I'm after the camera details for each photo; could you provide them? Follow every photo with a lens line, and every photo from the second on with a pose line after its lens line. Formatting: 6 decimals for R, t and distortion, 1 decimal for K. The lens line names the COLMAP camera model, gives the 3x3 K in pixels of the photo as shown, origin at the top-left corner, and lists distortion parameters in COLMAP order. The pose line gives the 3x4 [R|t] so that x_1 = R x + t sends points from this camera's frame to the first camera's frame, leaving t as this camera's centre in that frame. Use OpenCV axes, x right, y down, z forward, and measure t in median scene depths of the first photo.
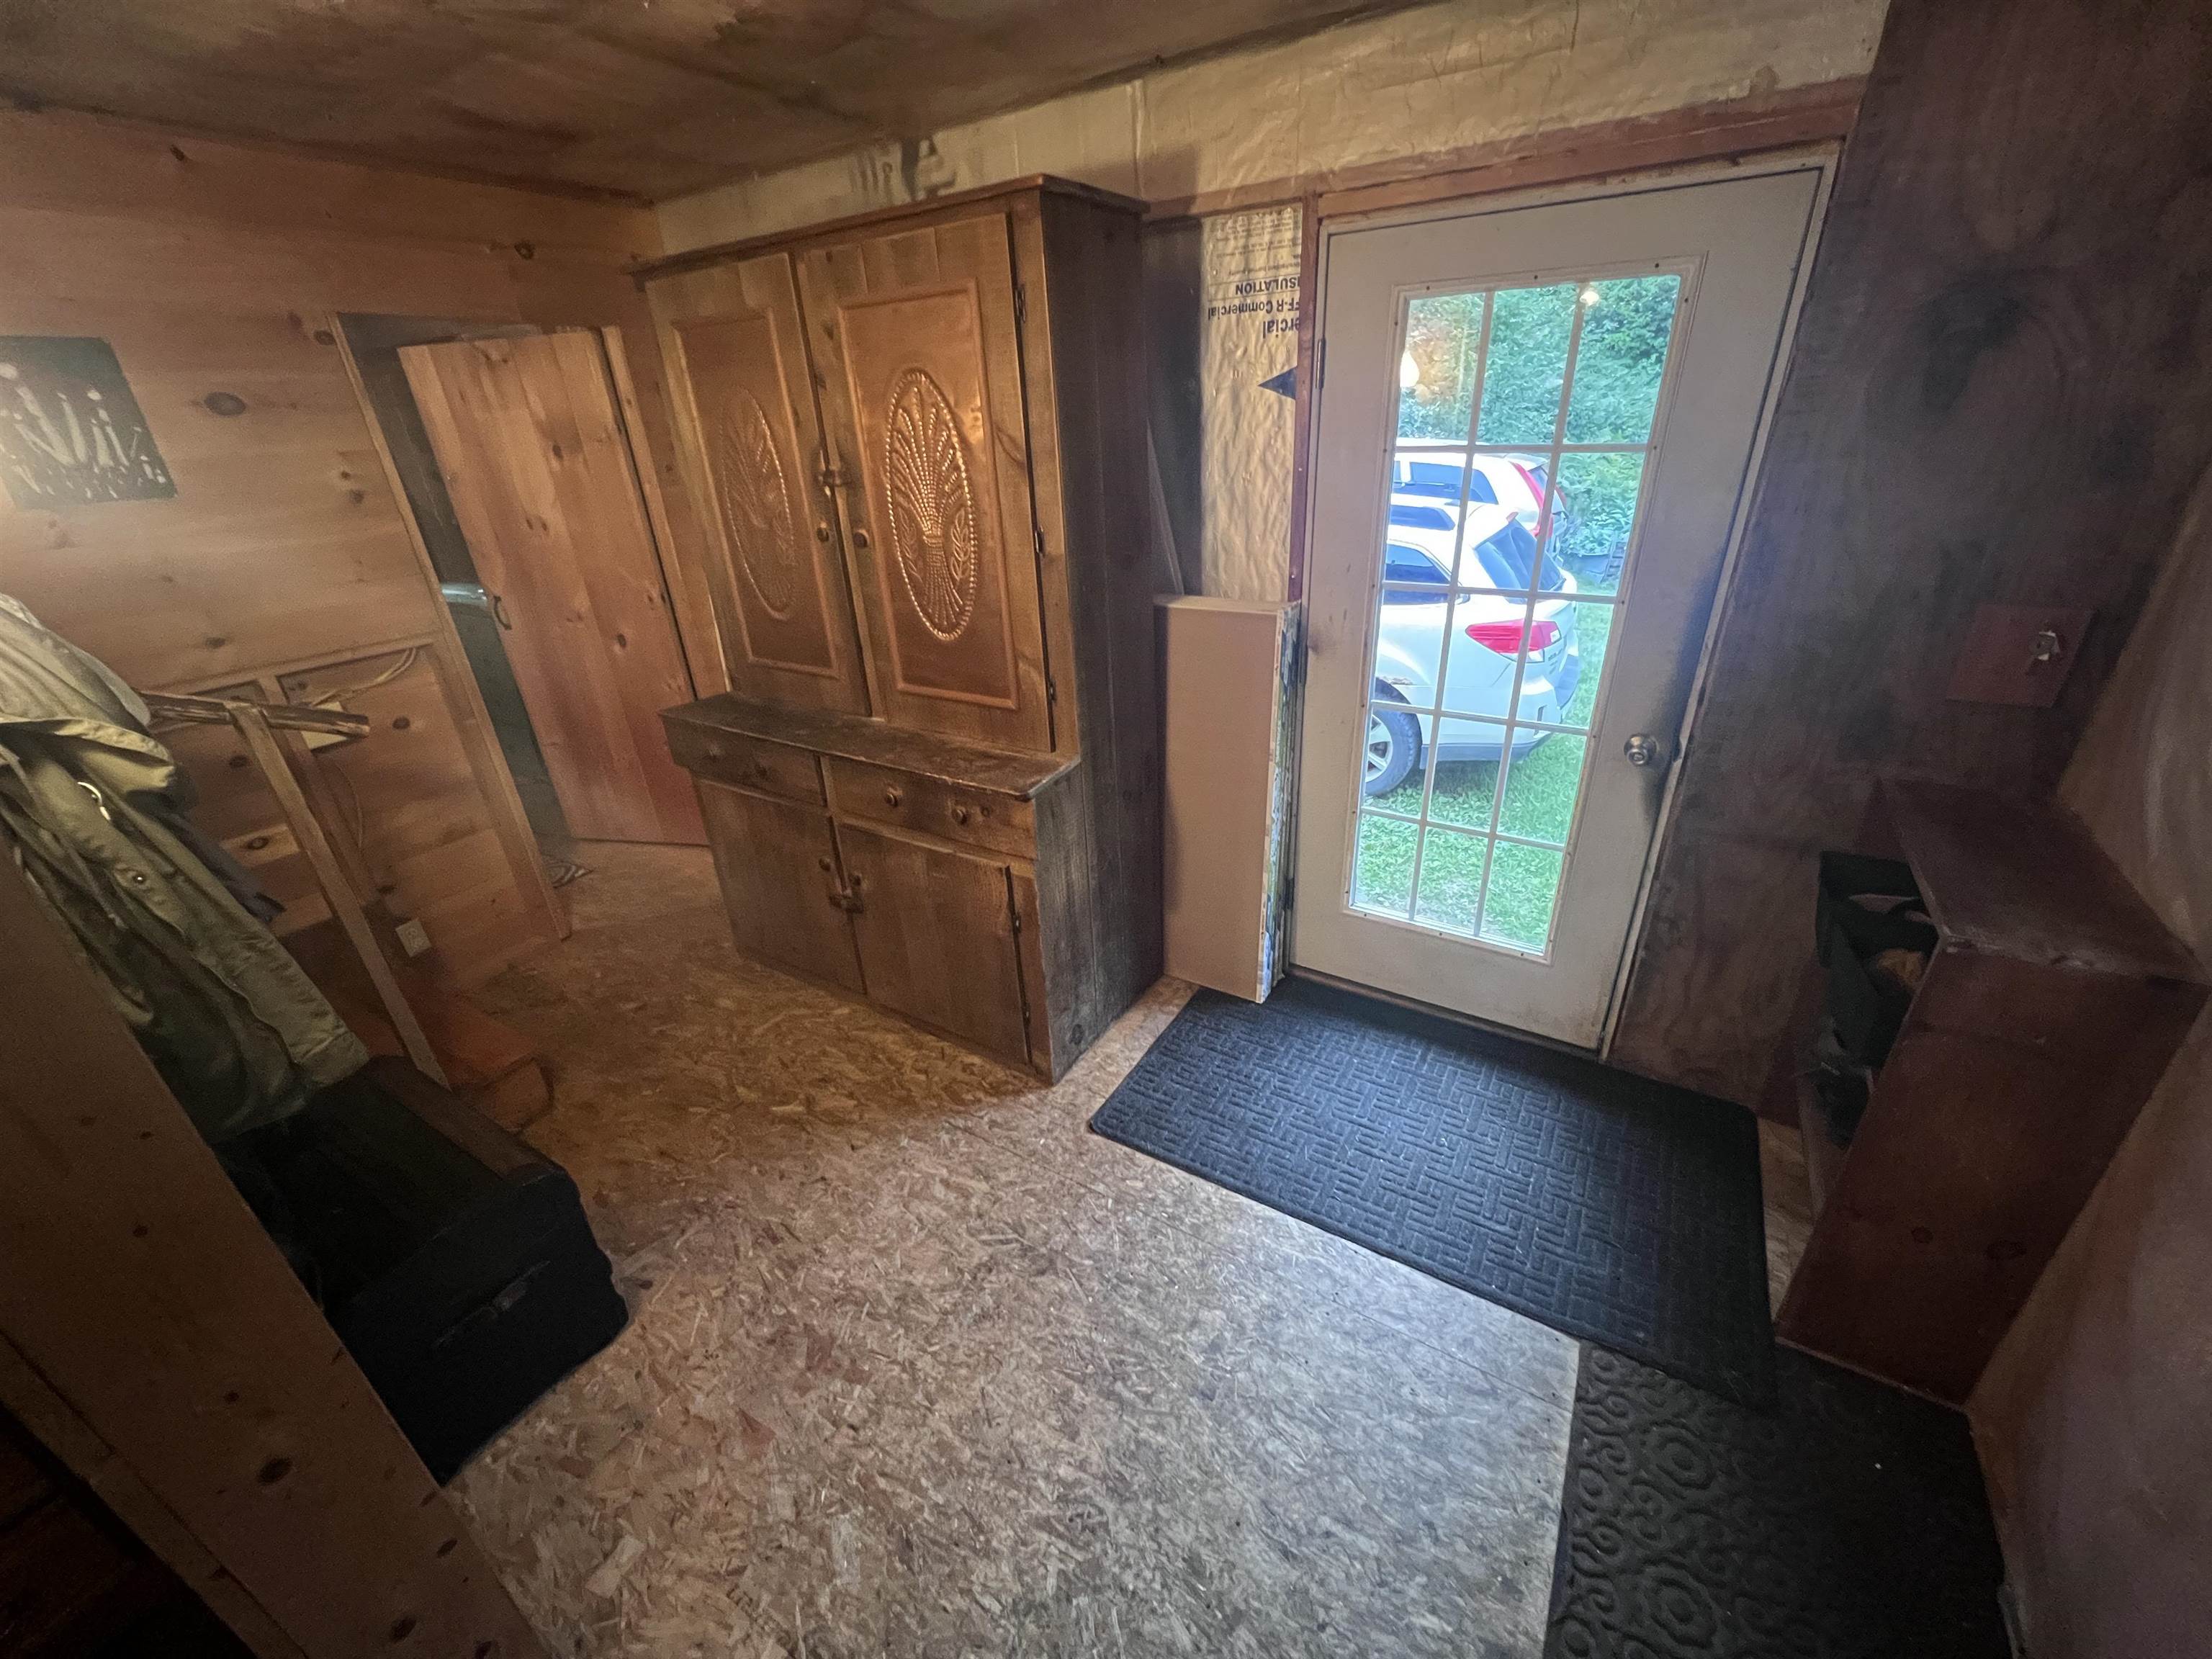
lens RADIAL K [[885.5, 0, 1099.3], [0, 885.5, 836.8], [0, 0, 1]] dist [-0.002341, 0.000784]
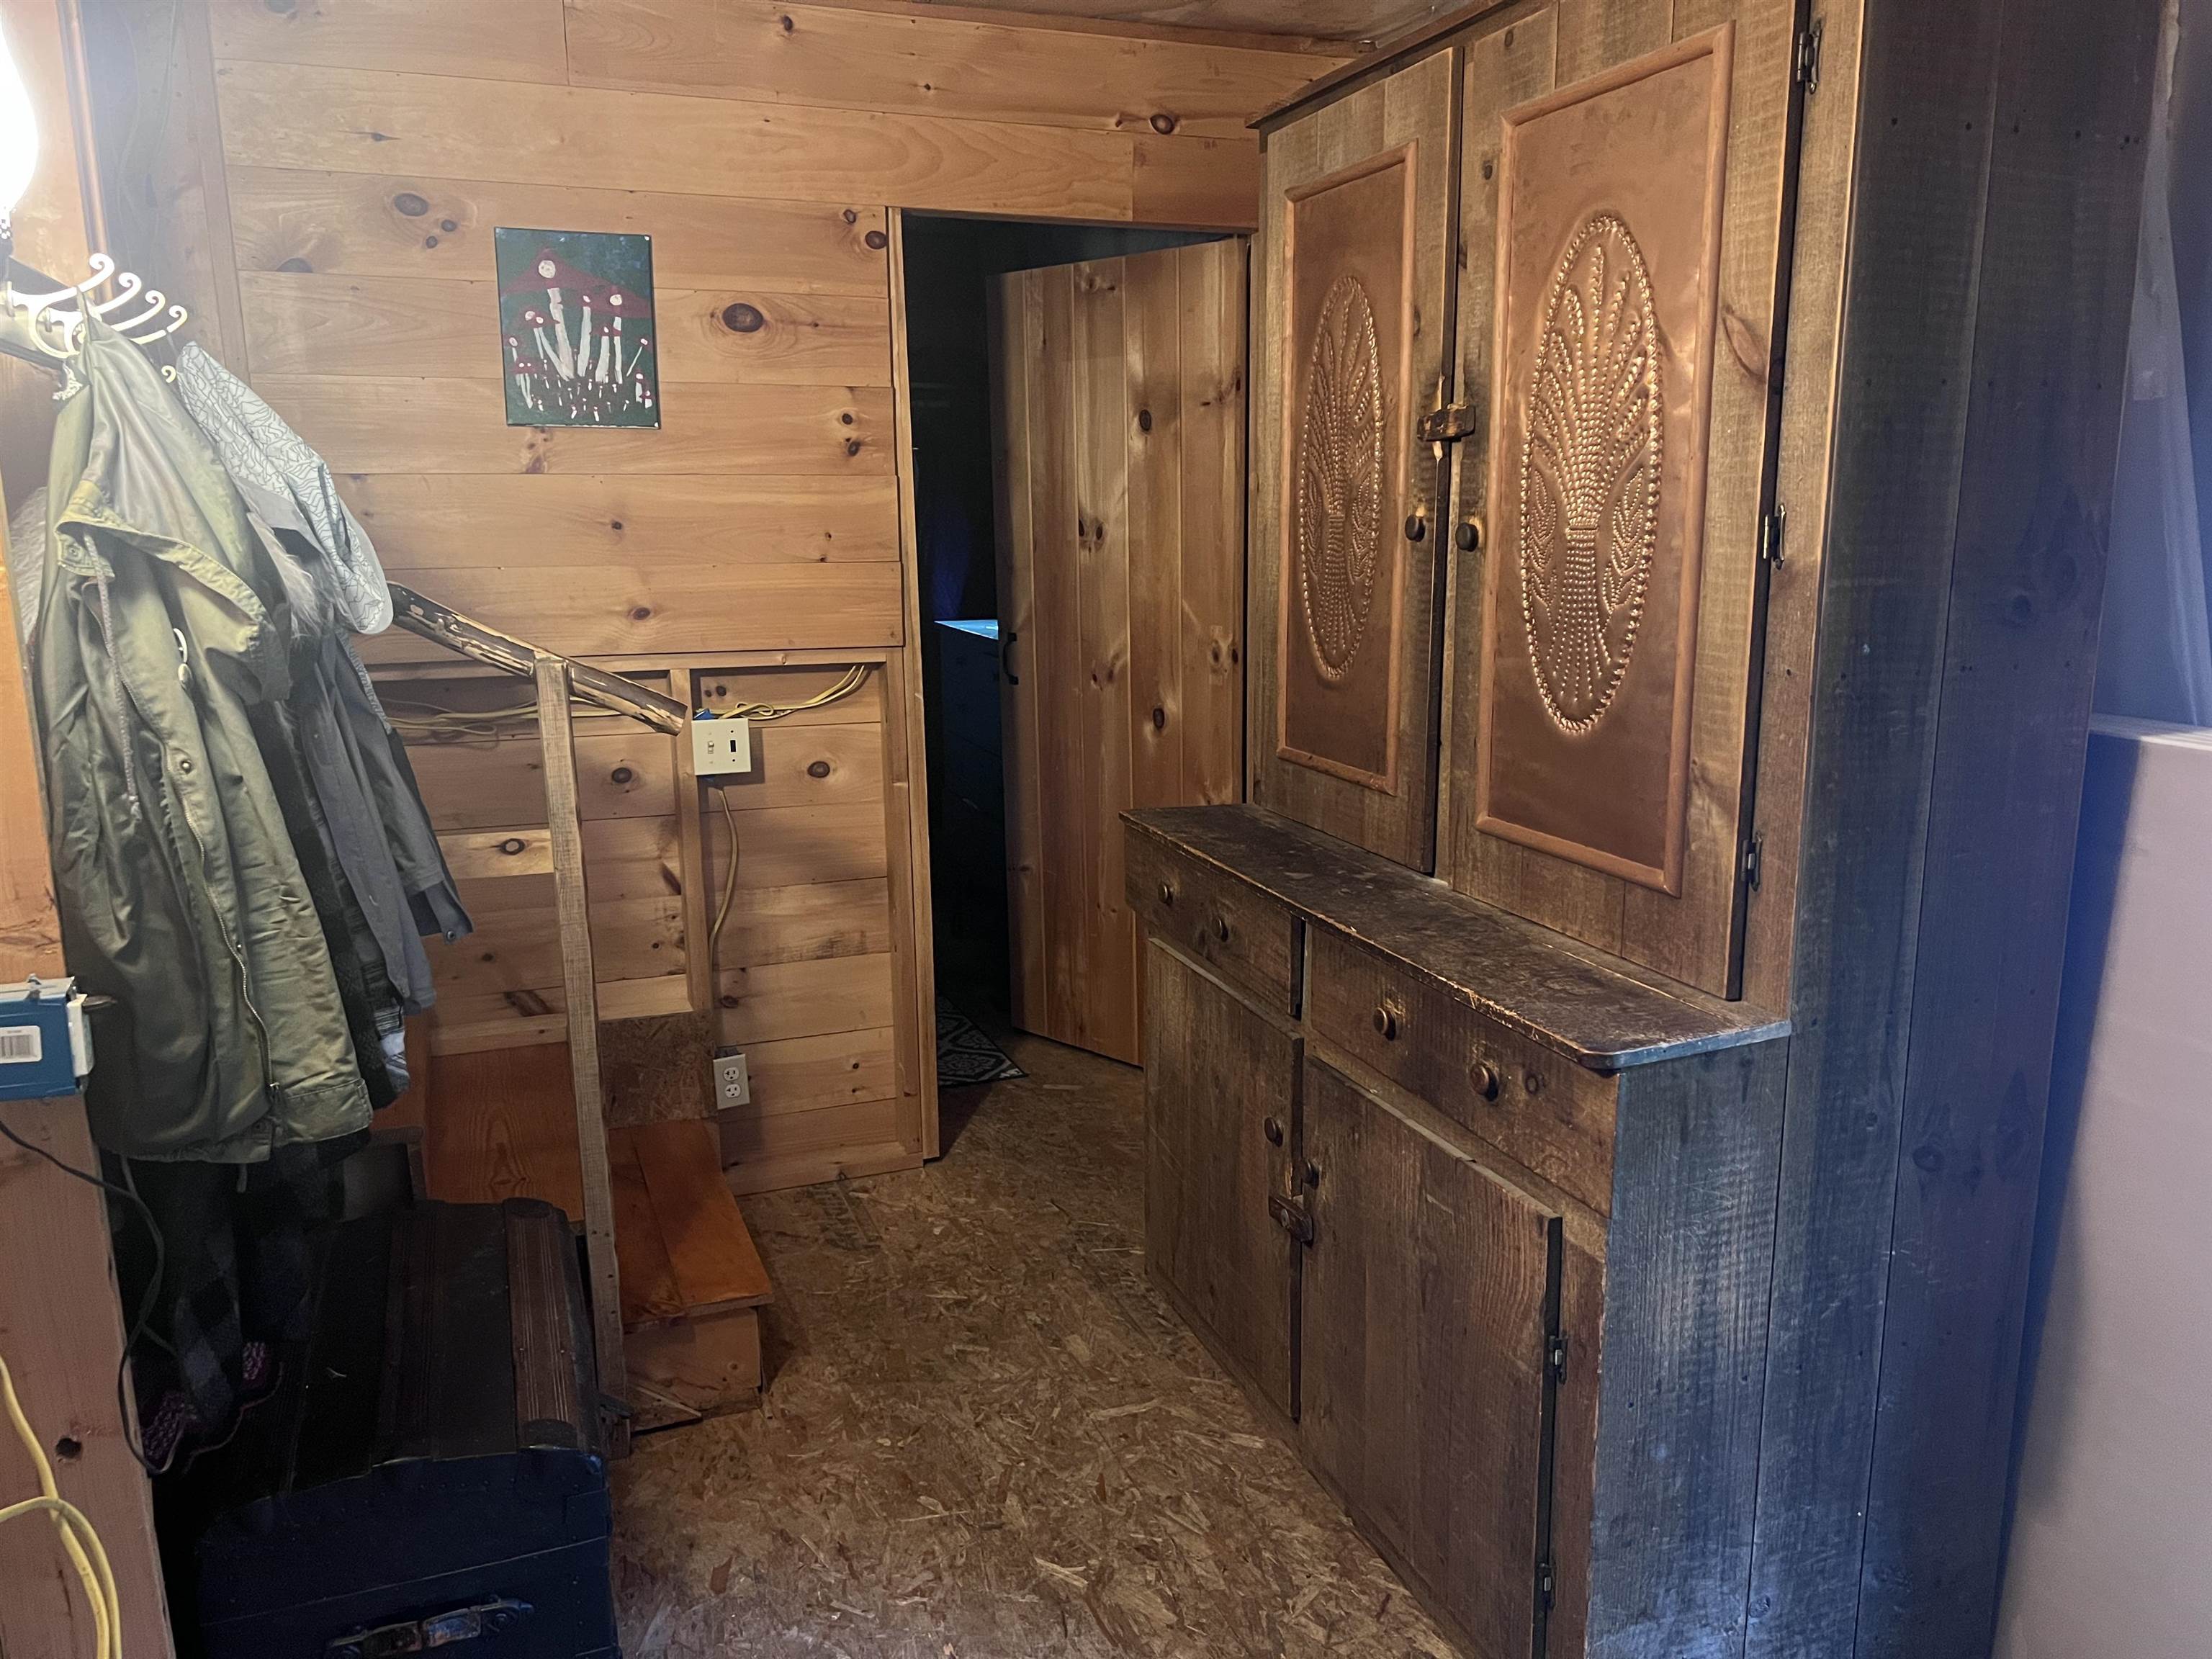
lens RADIAL K [[1659.2, 0, 1103.1], [0, 1659.2, 843.0], [0, 0, 1]] dist [0.040747, -0.032228]
pose [[0.792641, 0.168713, -0.585881, 0.171628], [-0.295886, 0.946648, -0.127705, 0.028626], [0.533077, 0.274578, 0.800272, 0.142515]]
